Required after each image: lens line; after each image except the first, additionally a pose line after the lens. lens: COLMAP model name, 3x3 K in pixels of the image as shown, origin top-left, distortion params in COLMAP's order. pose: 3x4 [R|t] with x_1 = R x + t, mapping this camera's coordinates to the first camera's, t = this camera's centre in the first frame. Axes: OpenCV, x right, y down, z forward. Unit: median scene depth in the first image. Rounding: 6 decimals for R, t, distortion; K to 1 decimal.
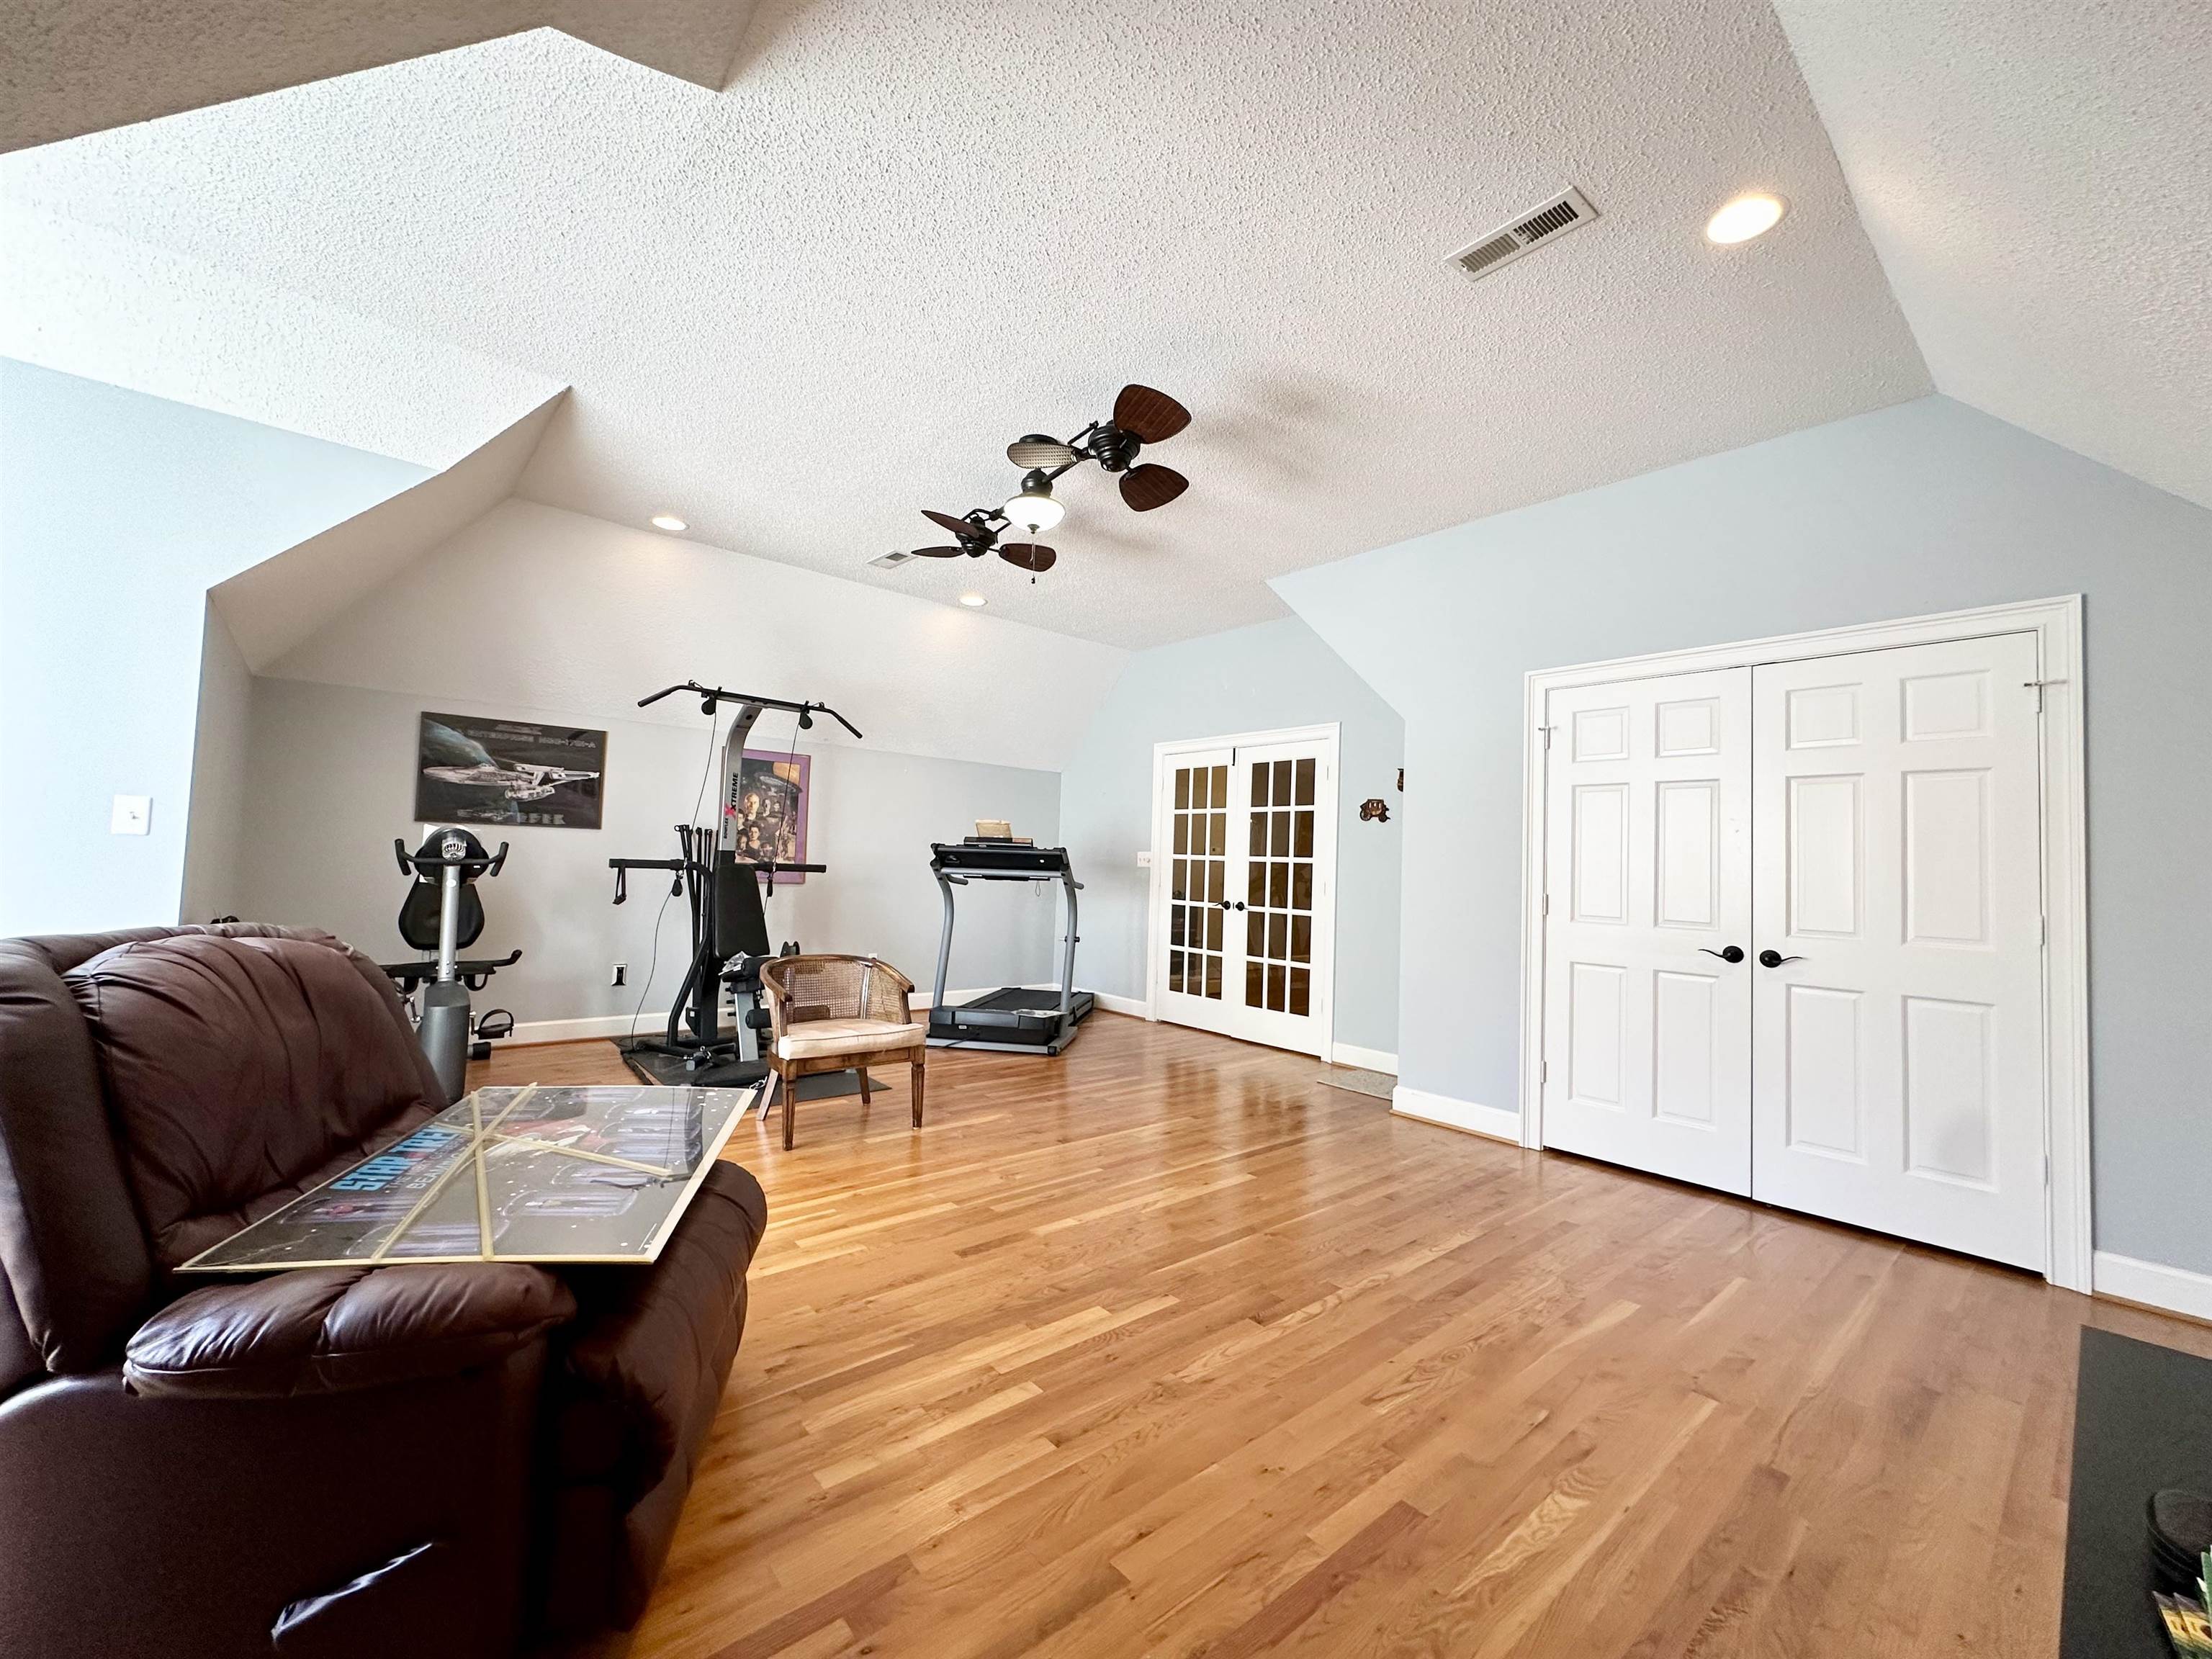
lens RADIAL K [[884.4, 0, 1098.3], [0, 884.4, 821.0], [0, 0, 1]] dist [-0.001903, -0.000475]
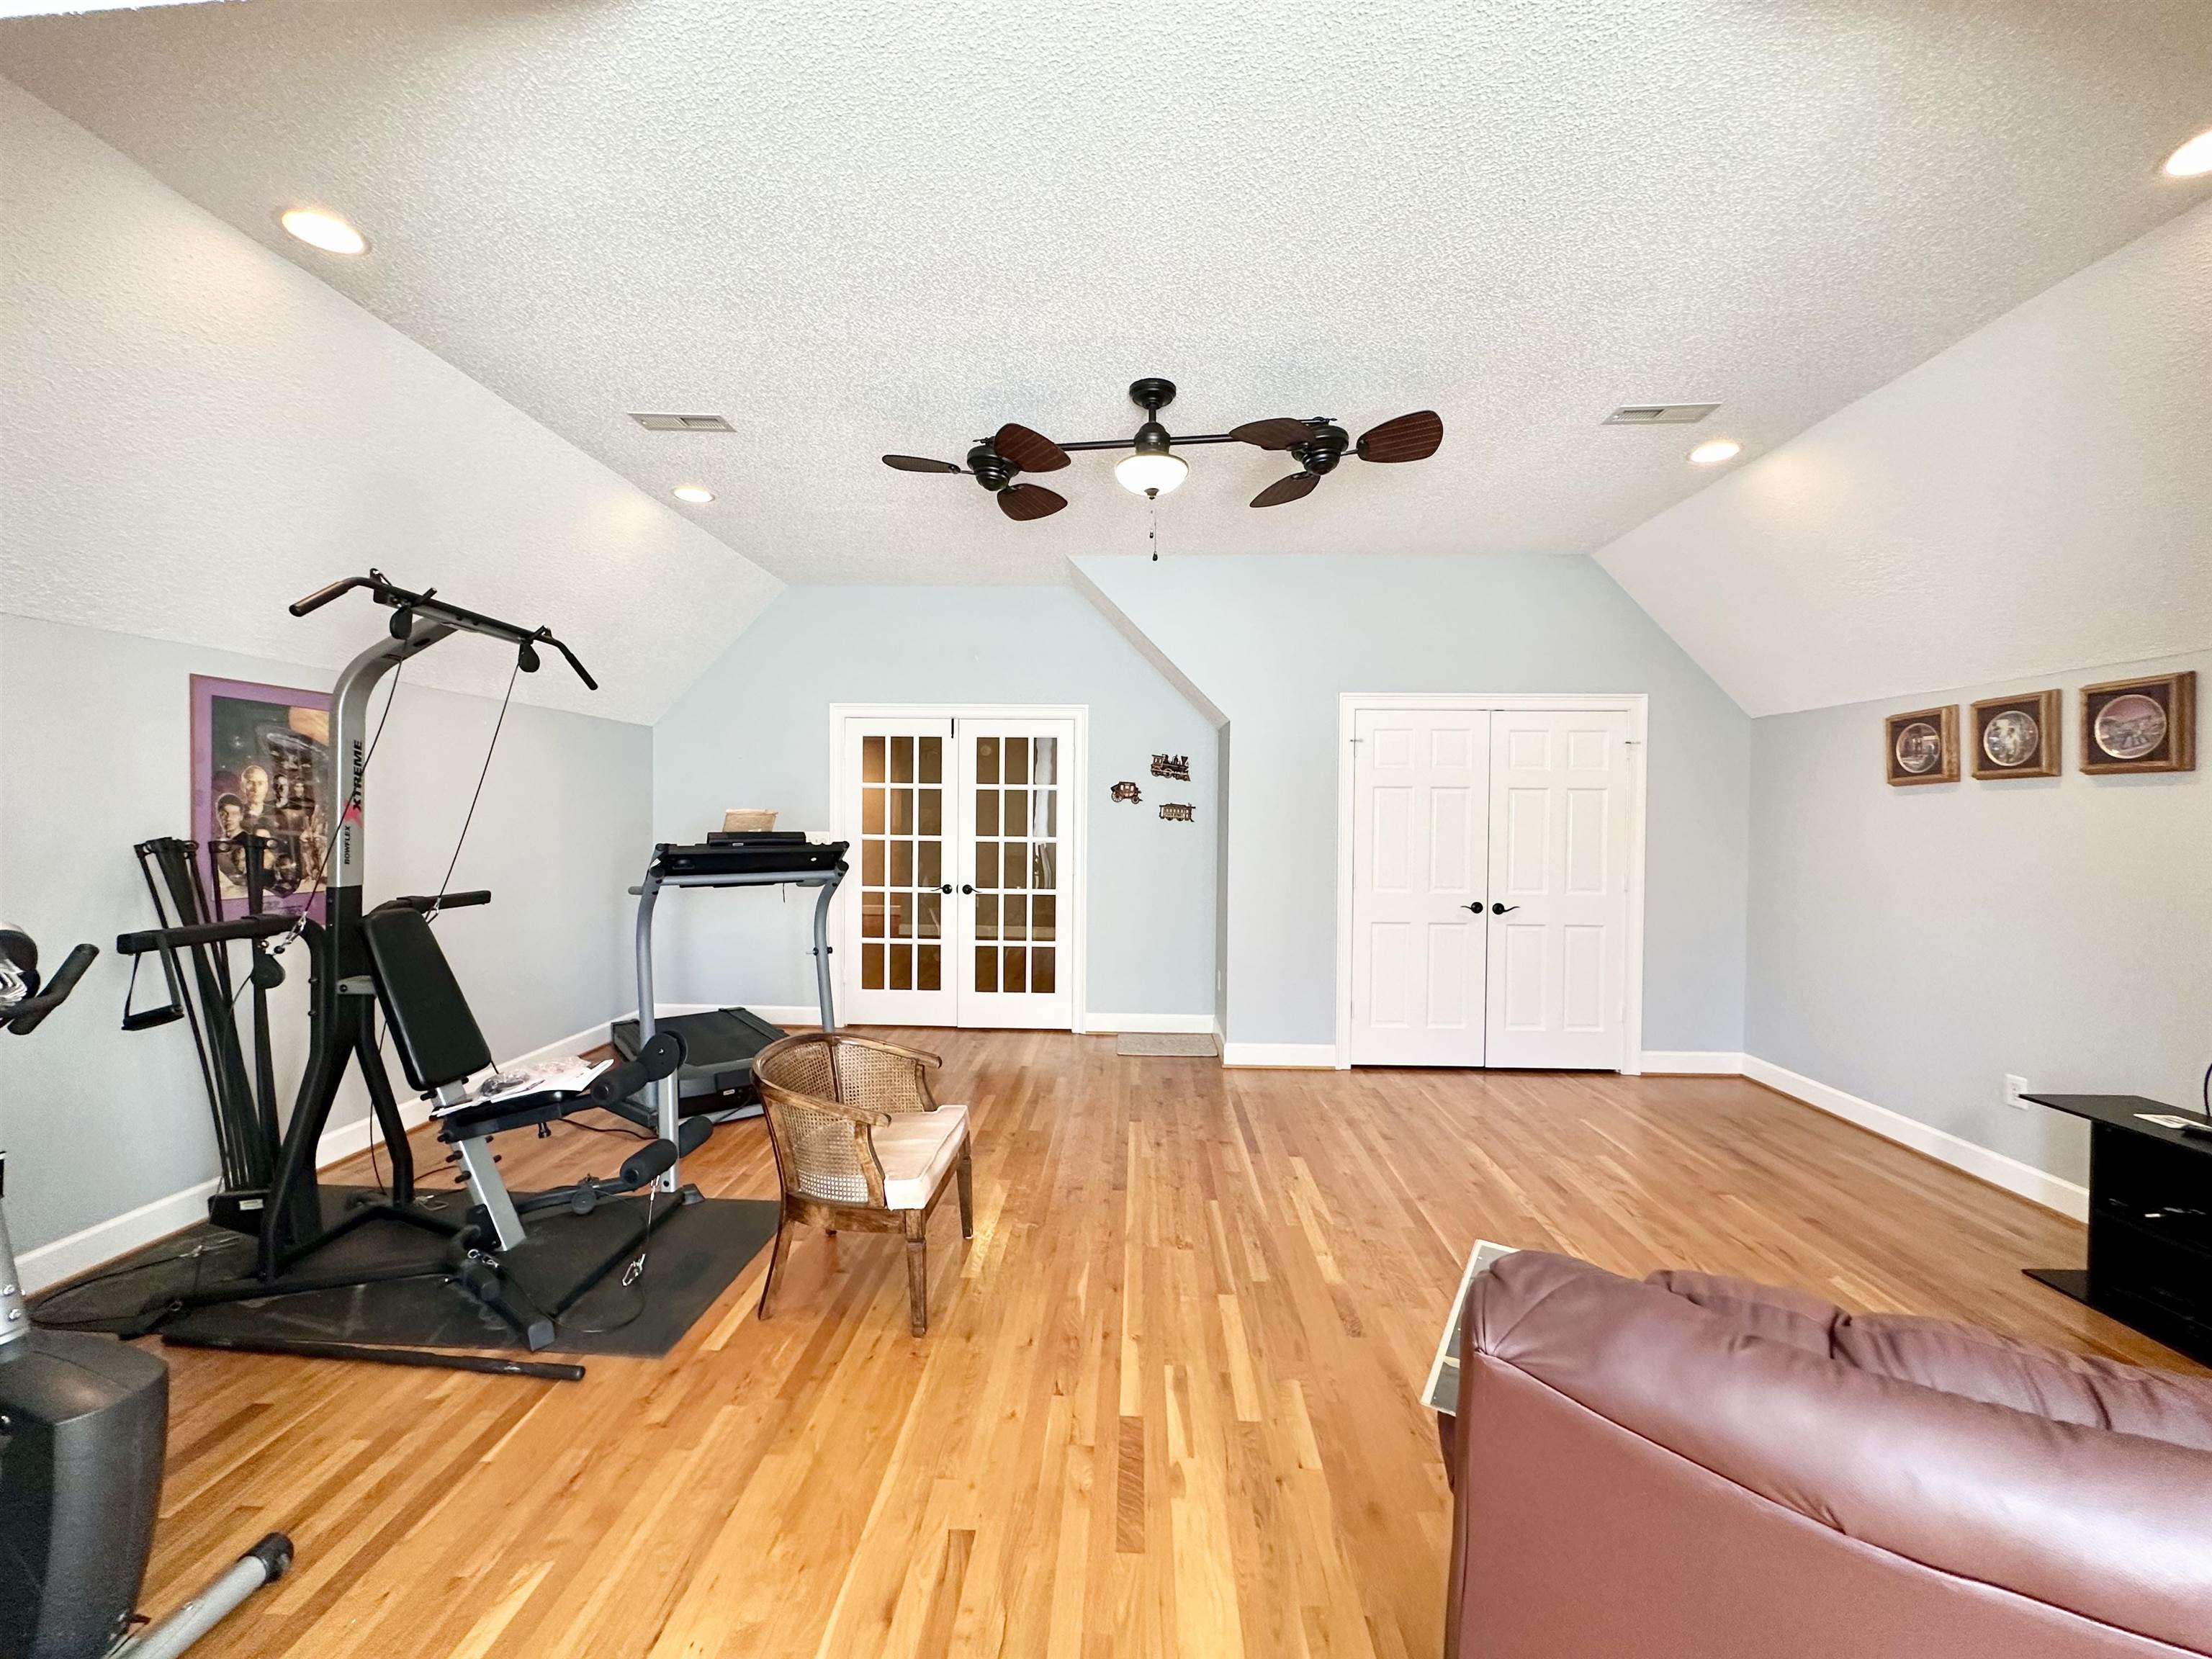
lens RADIAL K [[884.4, 0, 1098.5], [0, 884.4, 818.9], [0, 0, 1]] dist [-0.001903, -0.000475]
pose [[0.677922, -0.036194, 0.734242, -0.460871], [-0.021389, 0.997393, 0.068915, -0.049220], [-0.734822, -0.062424, 0.675381, 0.281164]]
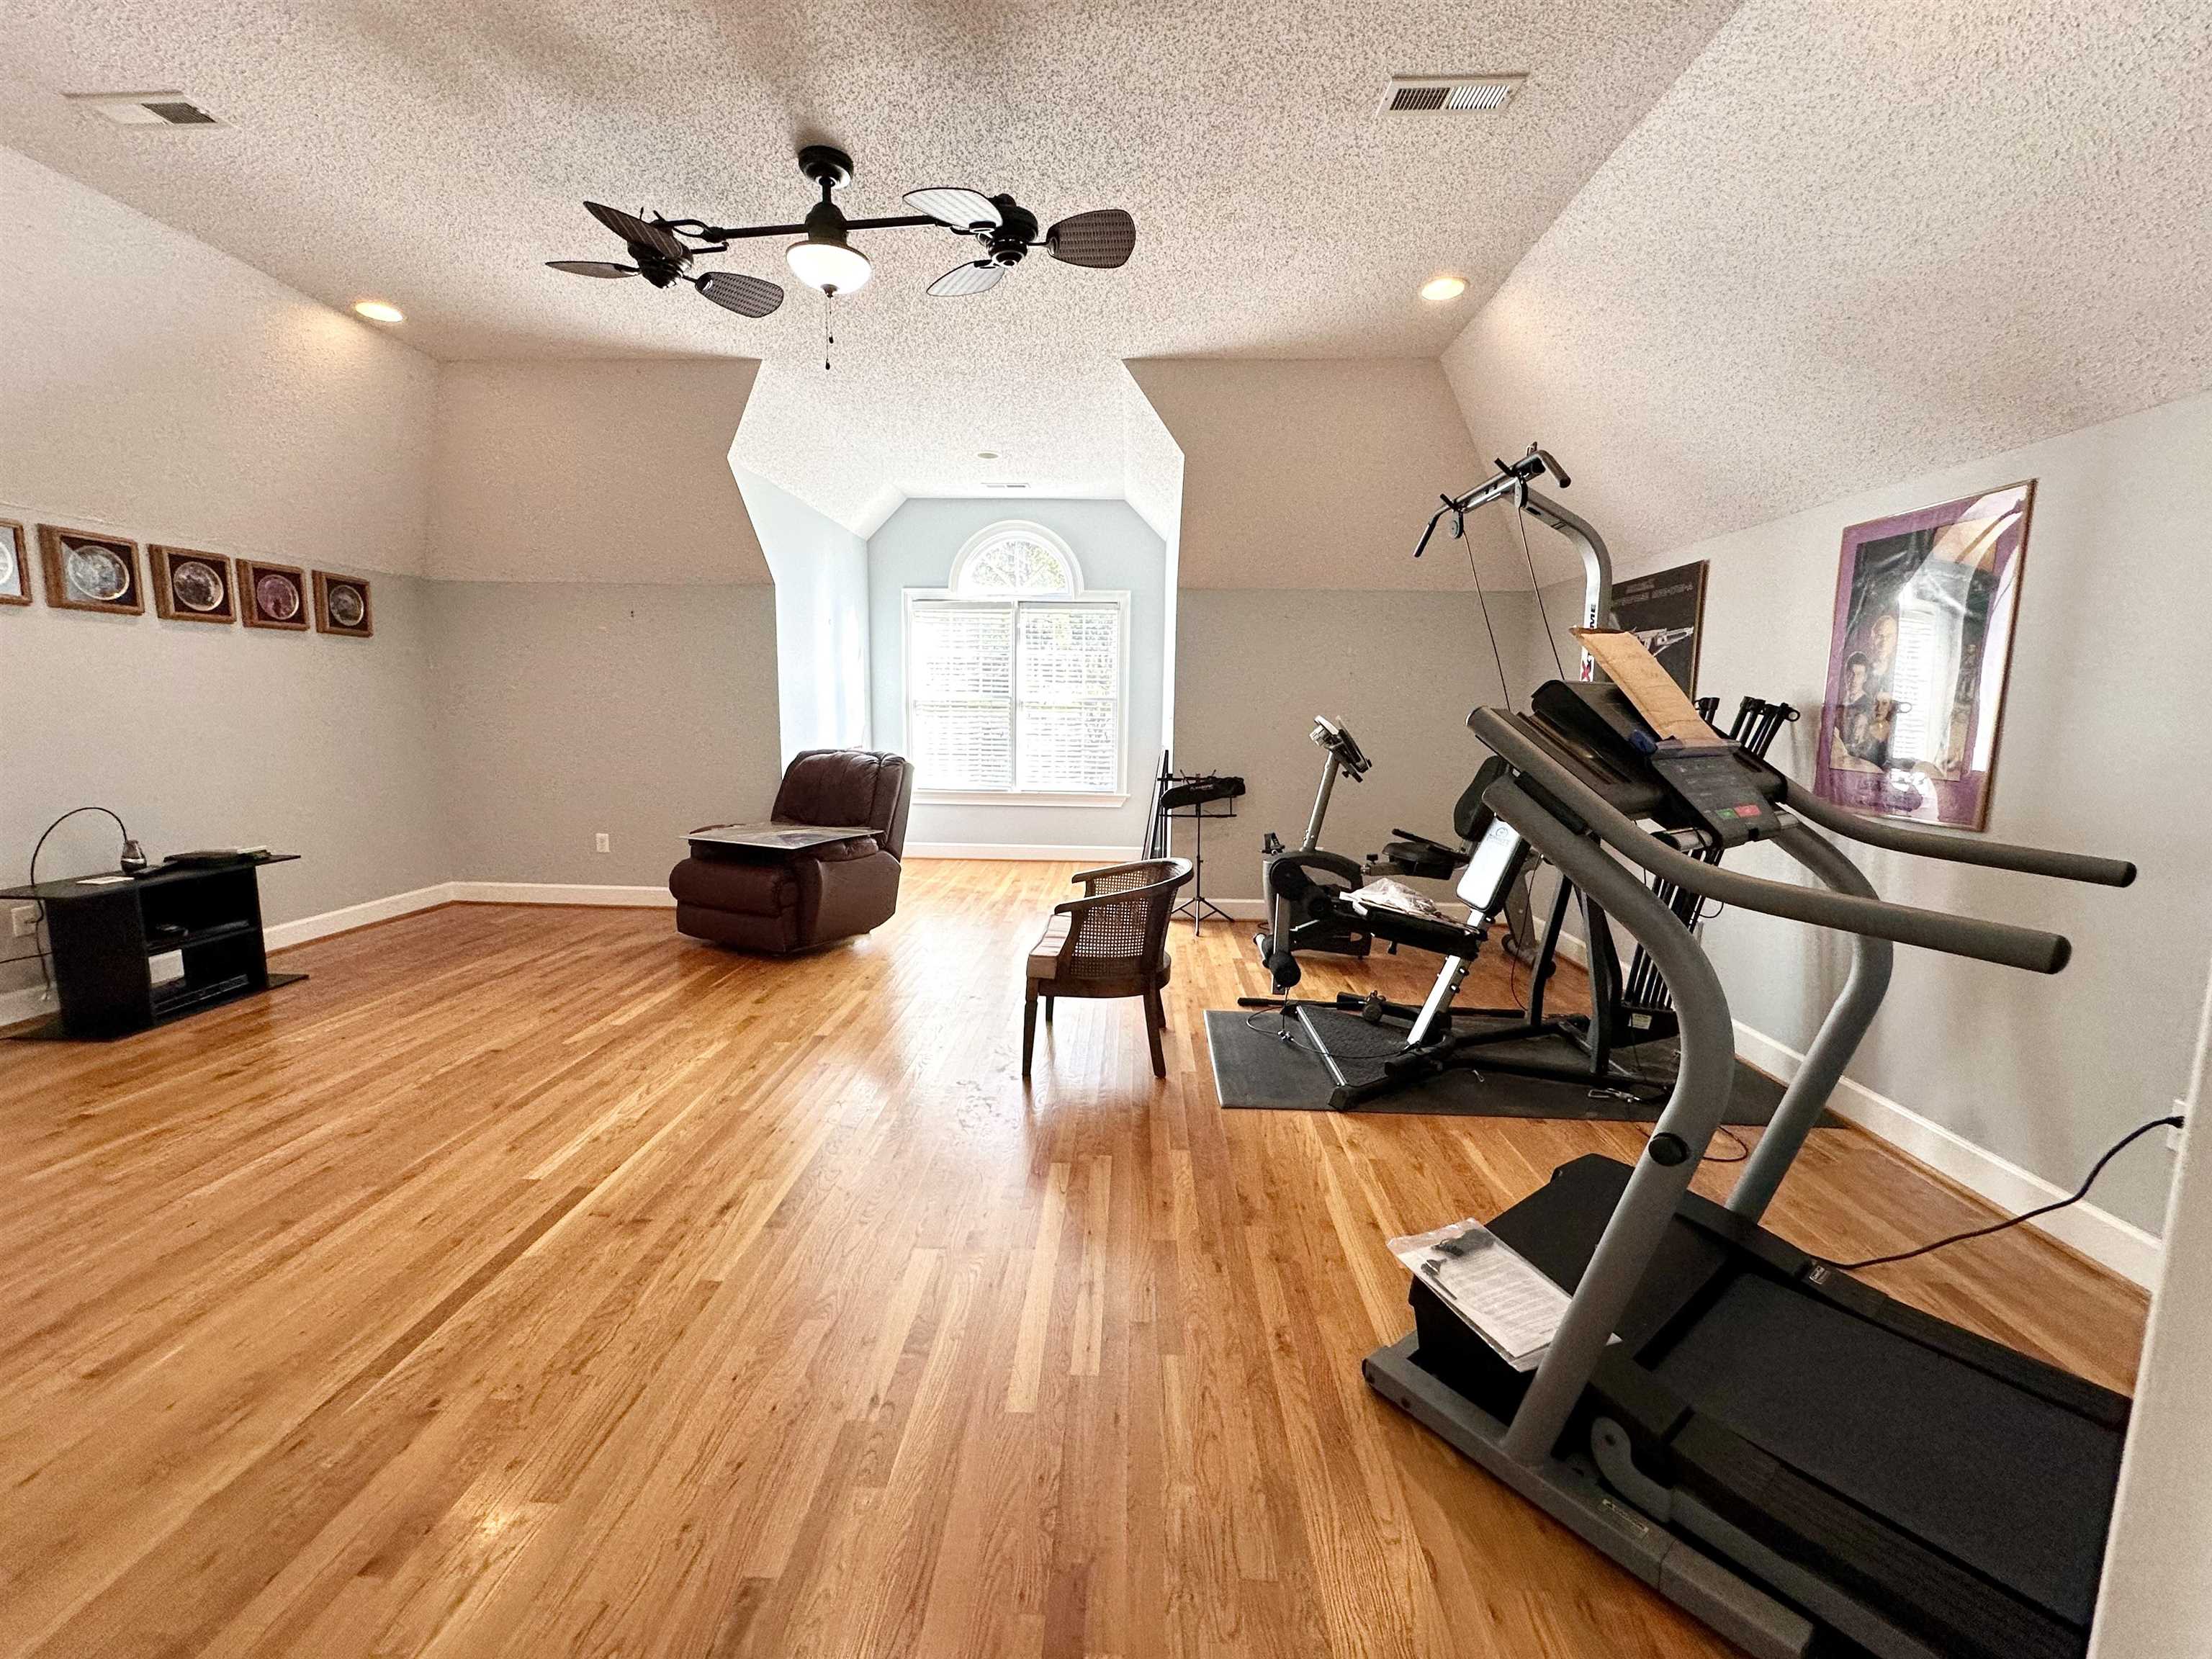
lens RADIAL K [[884.4, 0, 1103.4], [0, 884.4, 825.1], [0, 0, 1]] dist [-0.001903, -0.000475]
pose [[-0.671223, 0.053969, -0.739288, 0.221388], [0.000621, 0.997387, 0.072247, 0.044369], [0.741255, 0.048034, -0.669503, 1.064820]]
